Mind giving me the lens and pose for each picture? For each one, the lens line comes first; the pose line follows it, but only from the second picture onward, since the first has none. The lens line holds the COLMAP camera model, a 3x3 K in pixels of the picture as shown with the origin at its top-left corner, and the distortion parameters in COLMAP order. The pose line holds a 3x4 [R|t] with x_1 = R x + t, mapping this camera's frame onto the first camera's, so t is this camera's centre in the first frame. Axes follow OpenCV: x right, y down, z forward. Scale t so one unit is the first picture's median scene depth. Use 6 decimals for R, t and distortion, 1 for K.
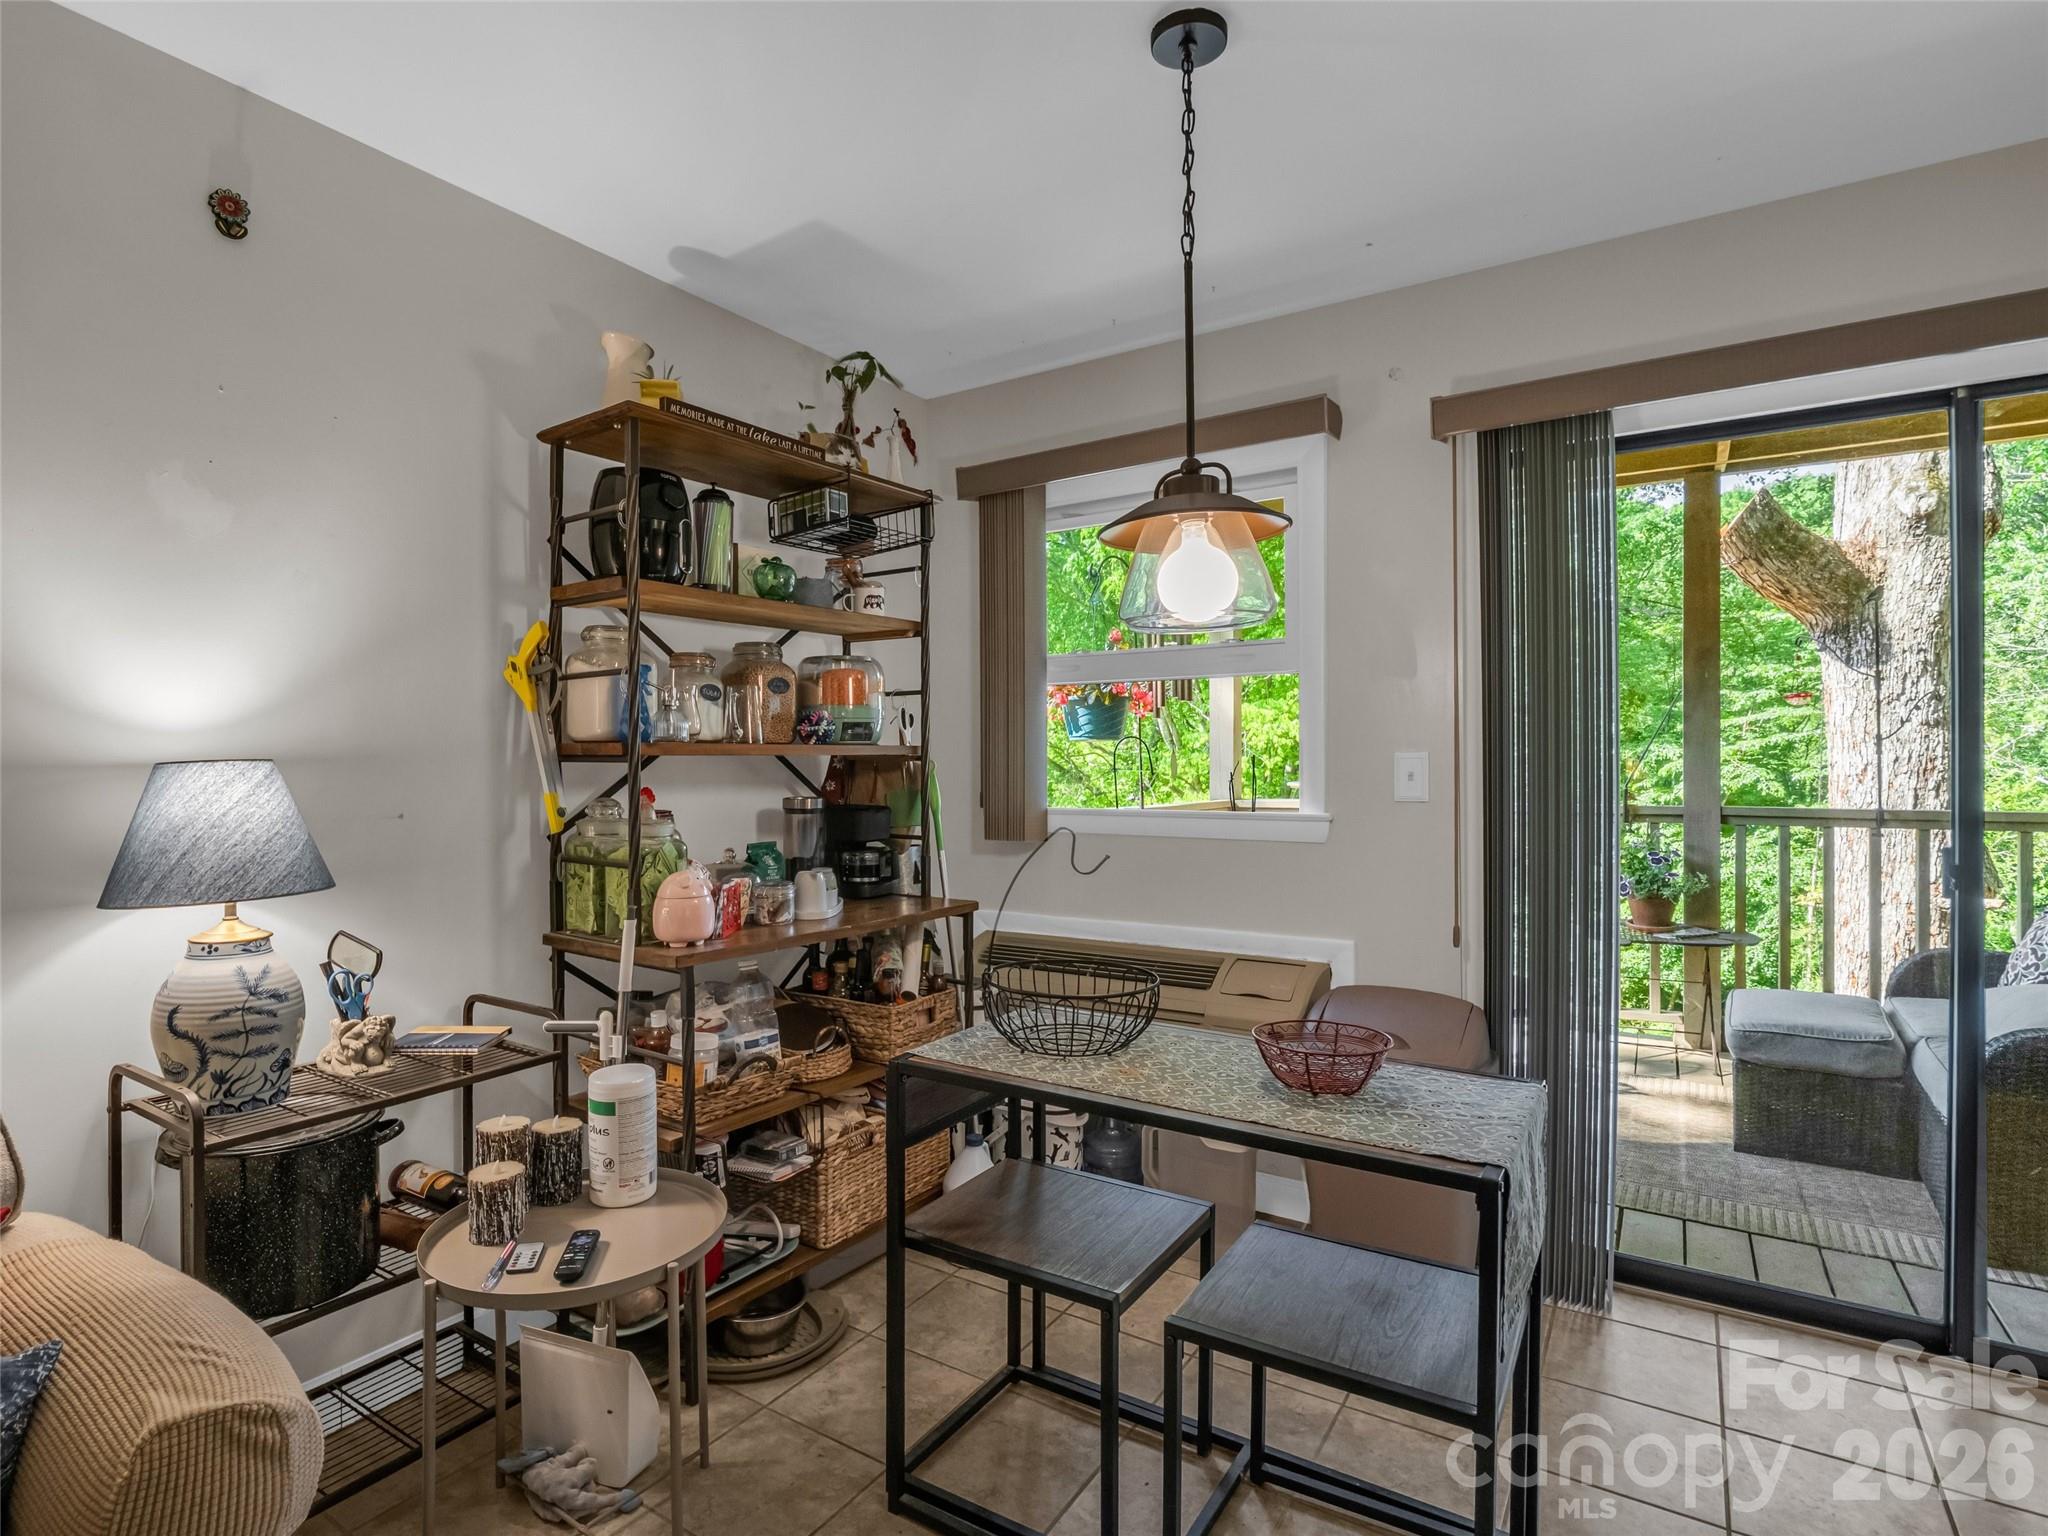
lens RADIAL K [[1035.3, 0, 957.2], [0, 1035.3, 772.5], [0, 0, 1]] dist [-0.009747, -0.002811]
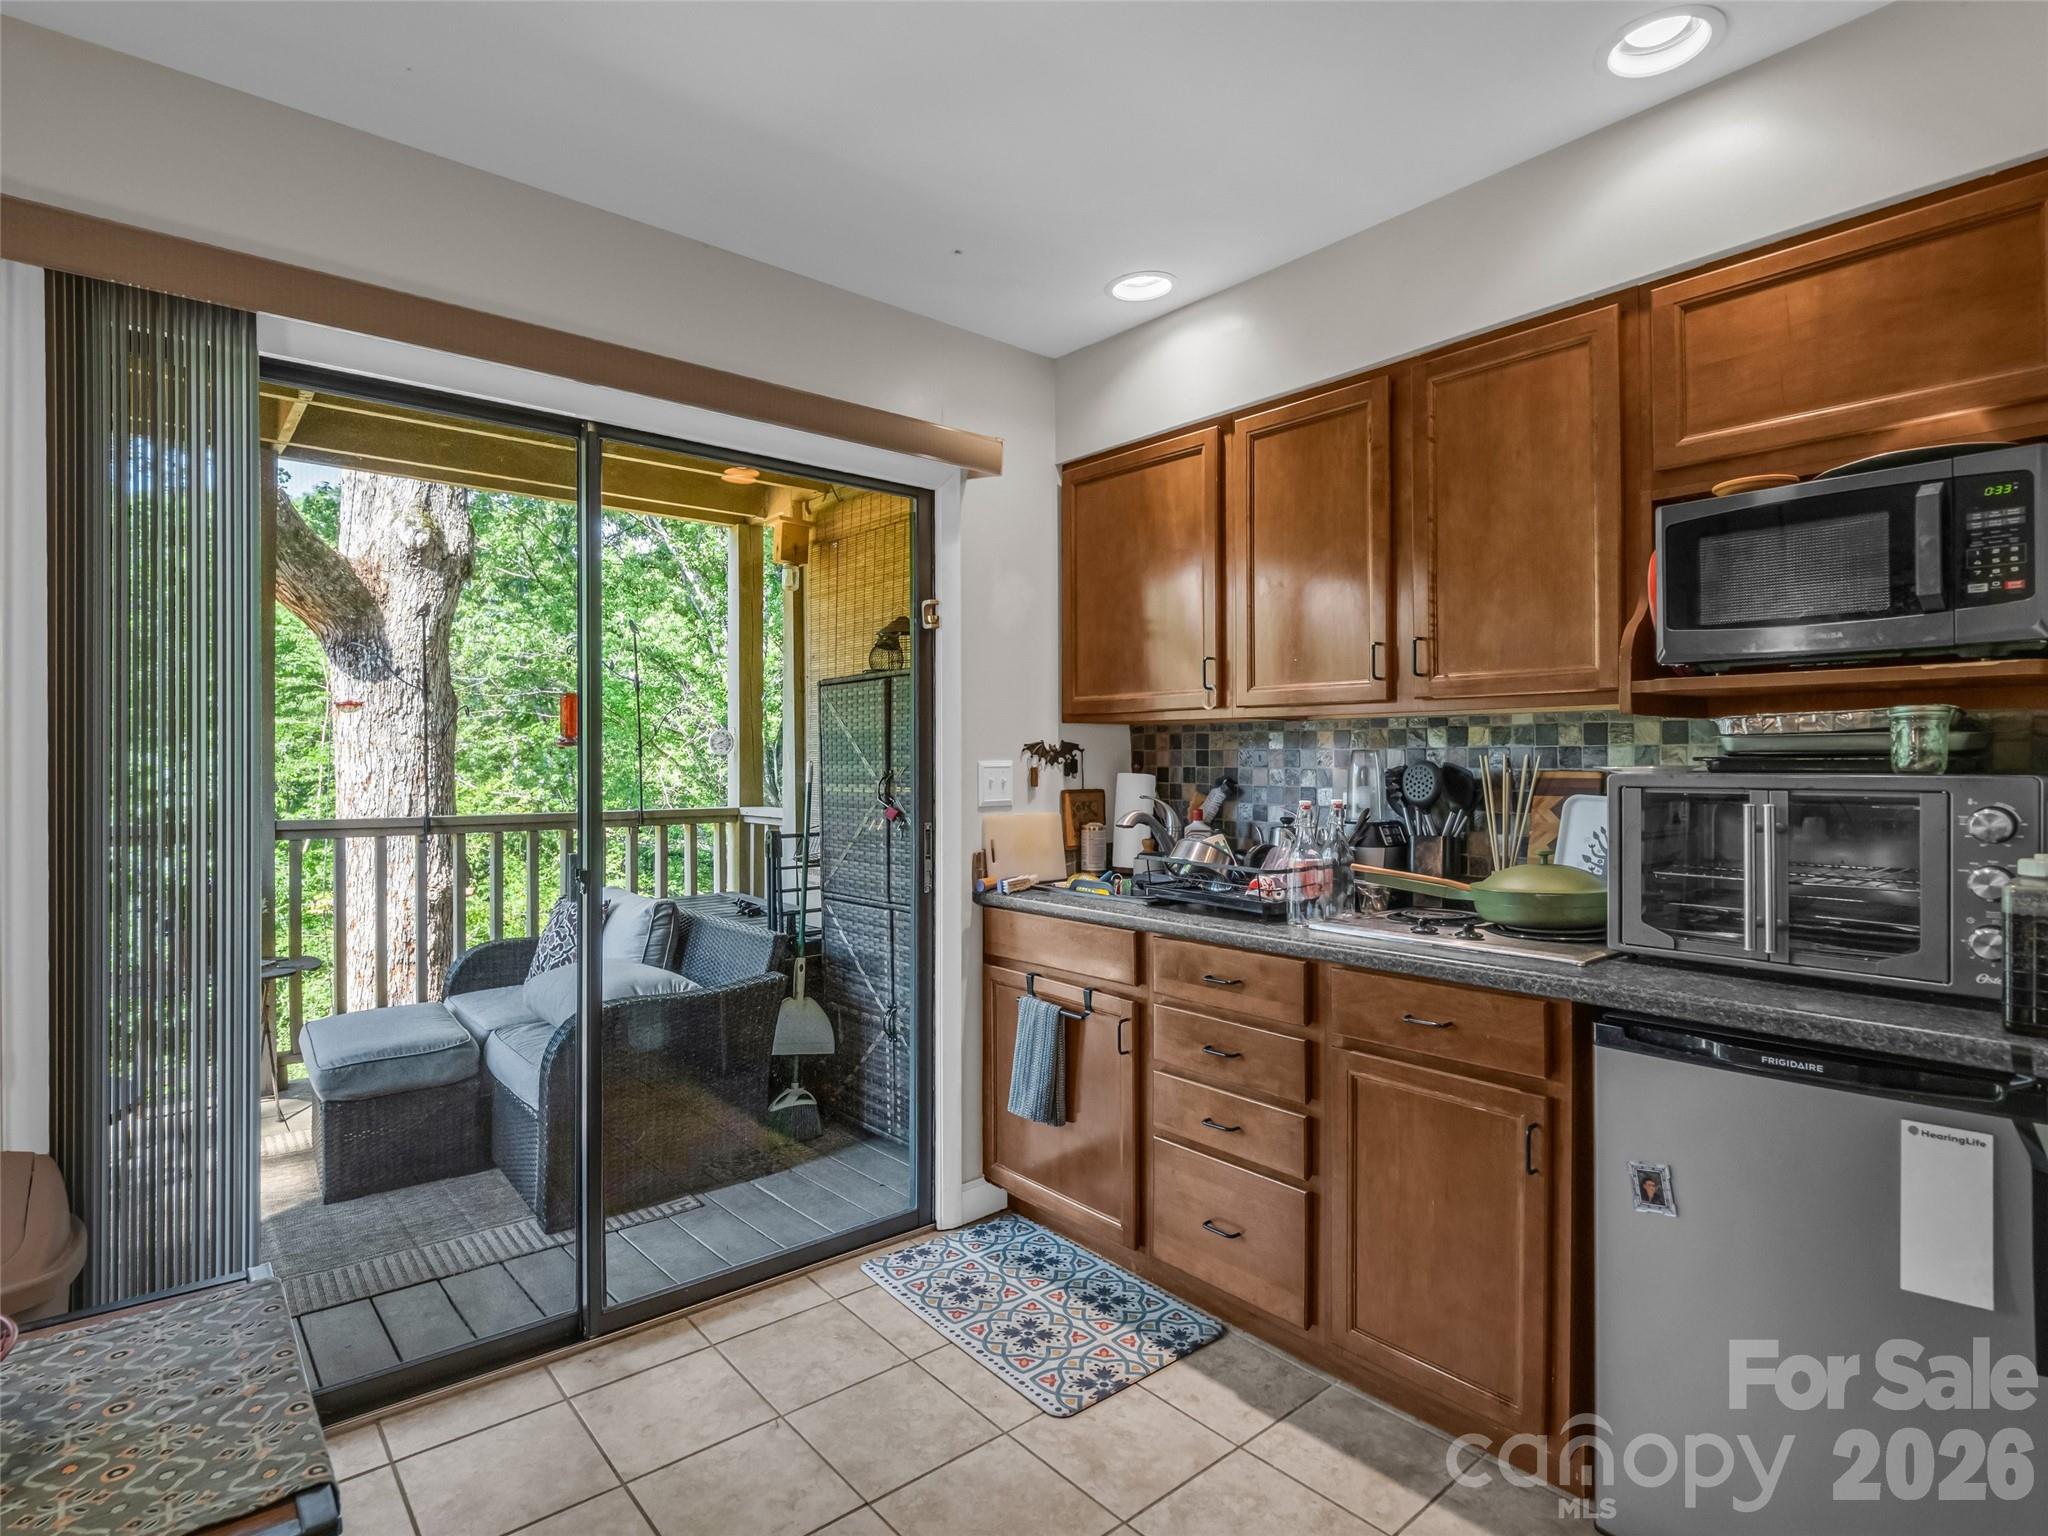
lens RADIAL K [[1058.4, 0, 1015.0], [0, 1058.4, 750.6], [0, 0, 1]] dist [-0.002946, -0.001639]
pose [[0.261895, 0.016521, 0.964955, 0.008796], [0.011549, 0.999728, -0.020251, -0.001127], [-0.965027, 0.016447, 0.261633, 0.075672]]
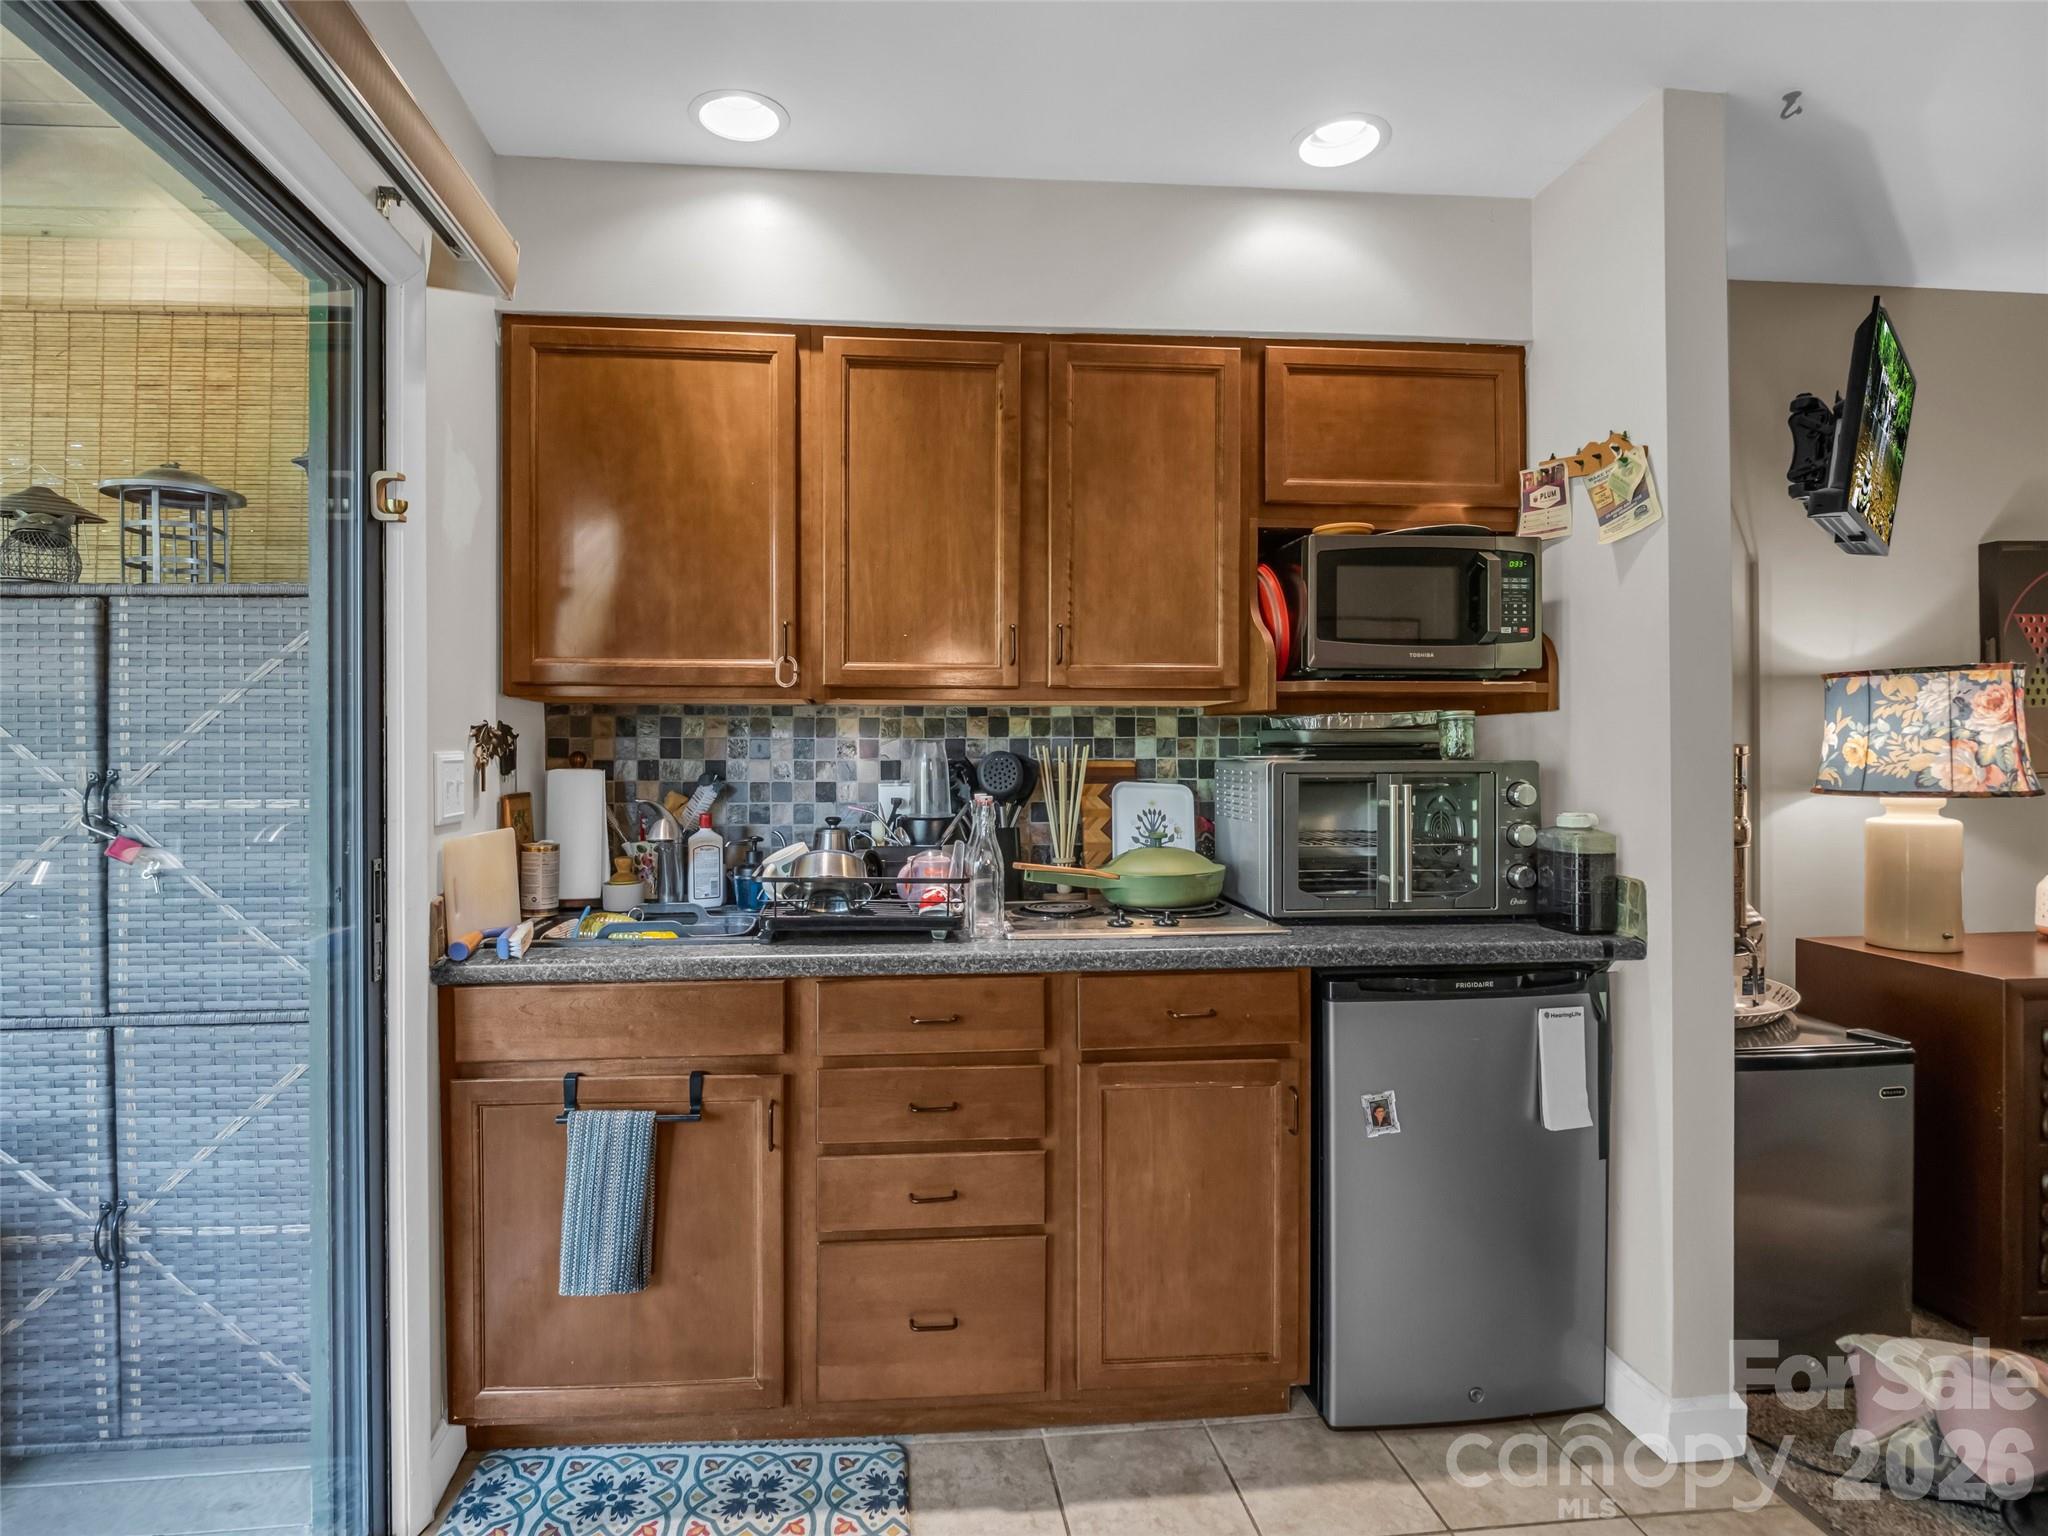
lens RADIAL K [[1031.0, 0, 948.6], [0, 1031.0, 749.4], [0, 0, 1]] dist [0.002304, -0.012656]
pose [[-0.628672, 0.010848, 0.777595, 0.123171], [0.017071, 0.999854, -0.000146, -0.003849], [-0.777483, 0.013183, -0.628765, 0.241586]]
